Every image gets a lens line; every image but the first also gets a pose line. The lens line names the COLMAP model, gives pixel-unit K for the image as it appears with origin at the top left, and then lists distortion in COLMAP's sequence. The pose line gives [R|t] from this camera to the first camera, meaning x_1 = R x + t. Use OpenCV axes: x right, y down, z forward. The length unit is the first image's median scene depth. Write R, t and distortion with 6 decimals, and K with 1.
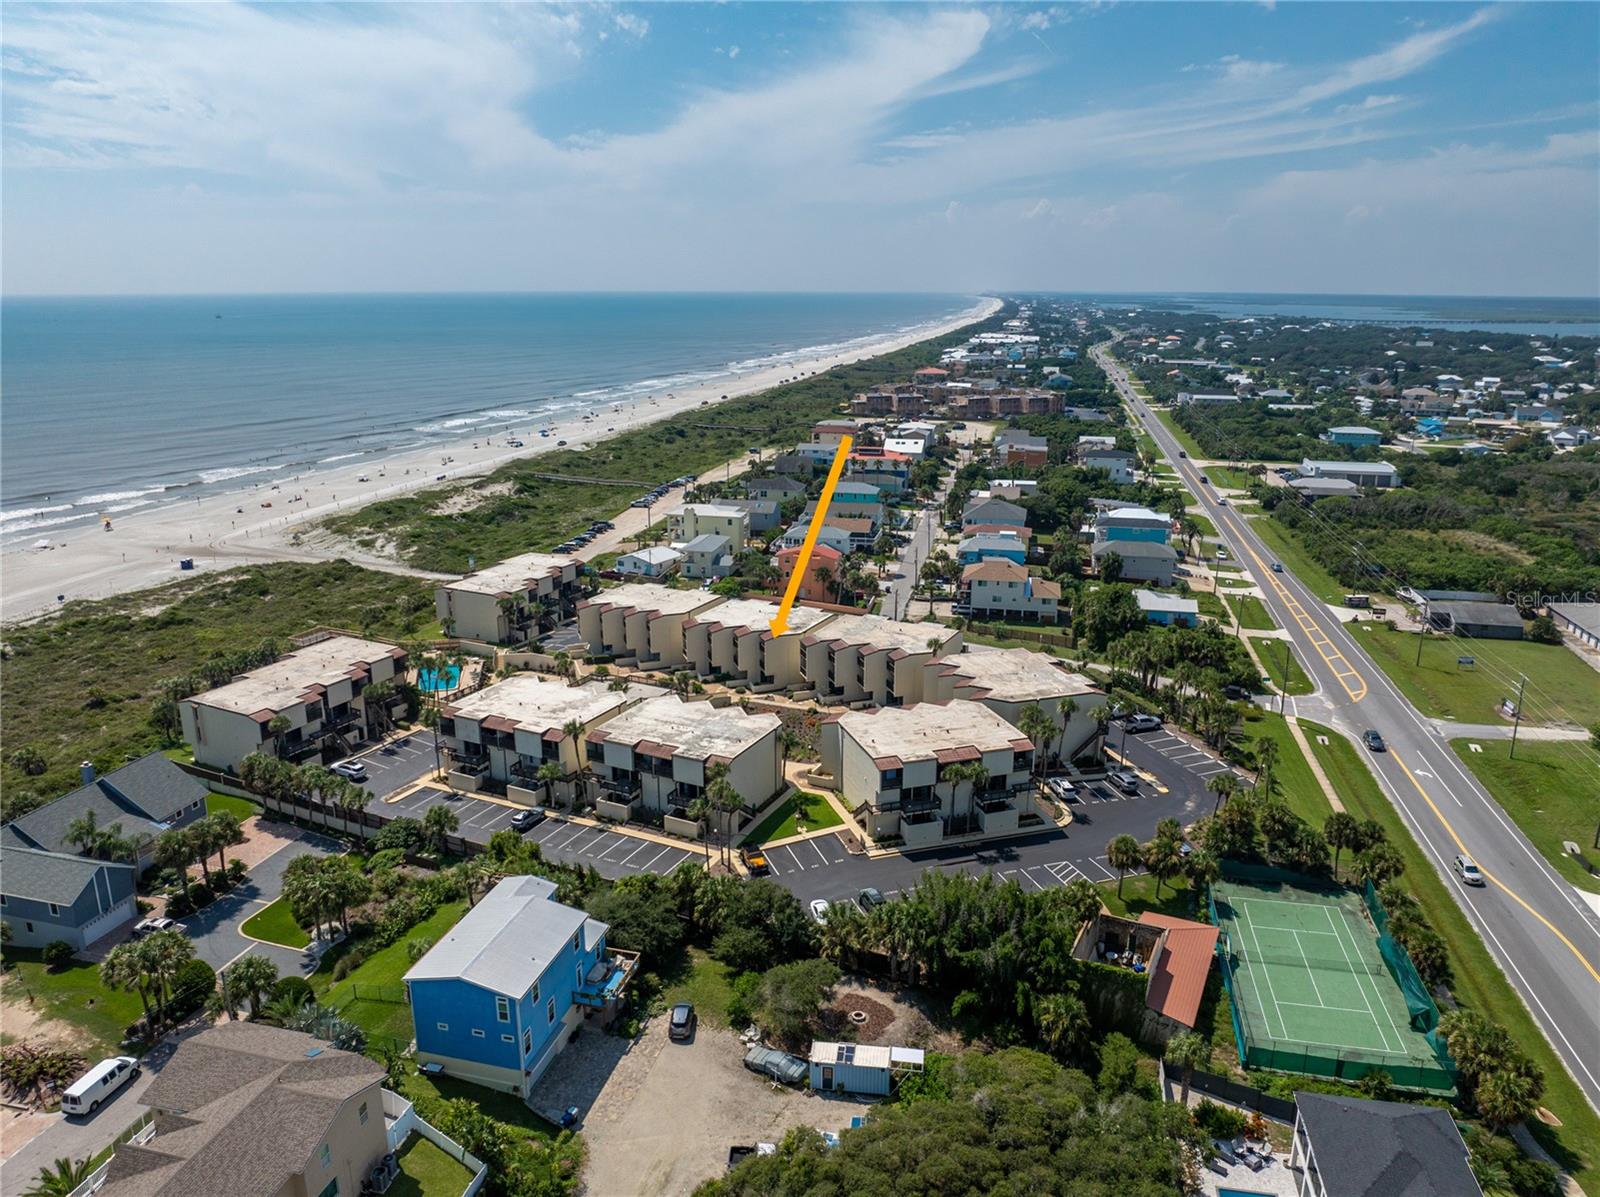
lens RADIAL K [[1141.2, 0, 803.0], [0, 1141.2, 608.0], [0, 0, 1]] dist [-0.050769, 0.024754]
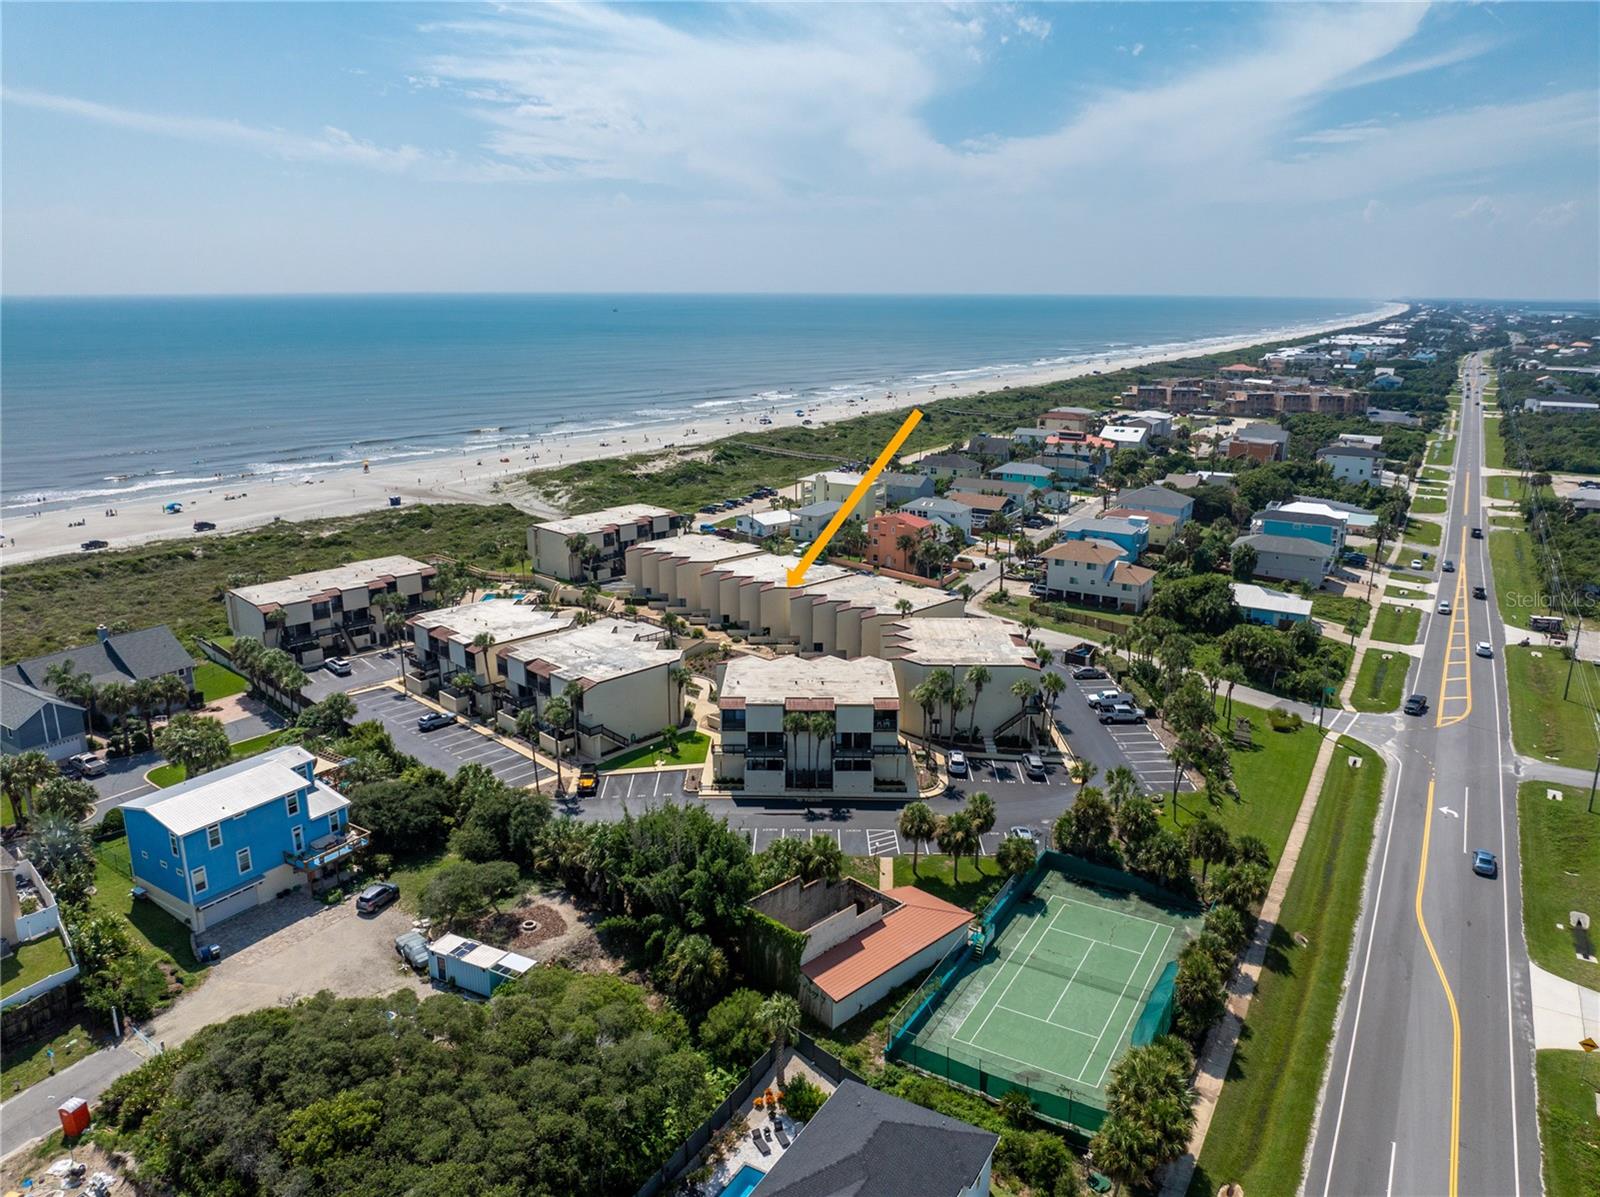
lens RADIAL K [[1139.0, 0, 800.0], [0, 1139.0, 598.5], [0, 0, 1]] dist [-0.037425, -0.001817]
pose [[0.947188, 0.085170, -0.309163, 0.358832], [-0.088283, 0.996088, 0.003934, 0.032761], [0.308288, 0.023568, 0.951001, 0.079836]]
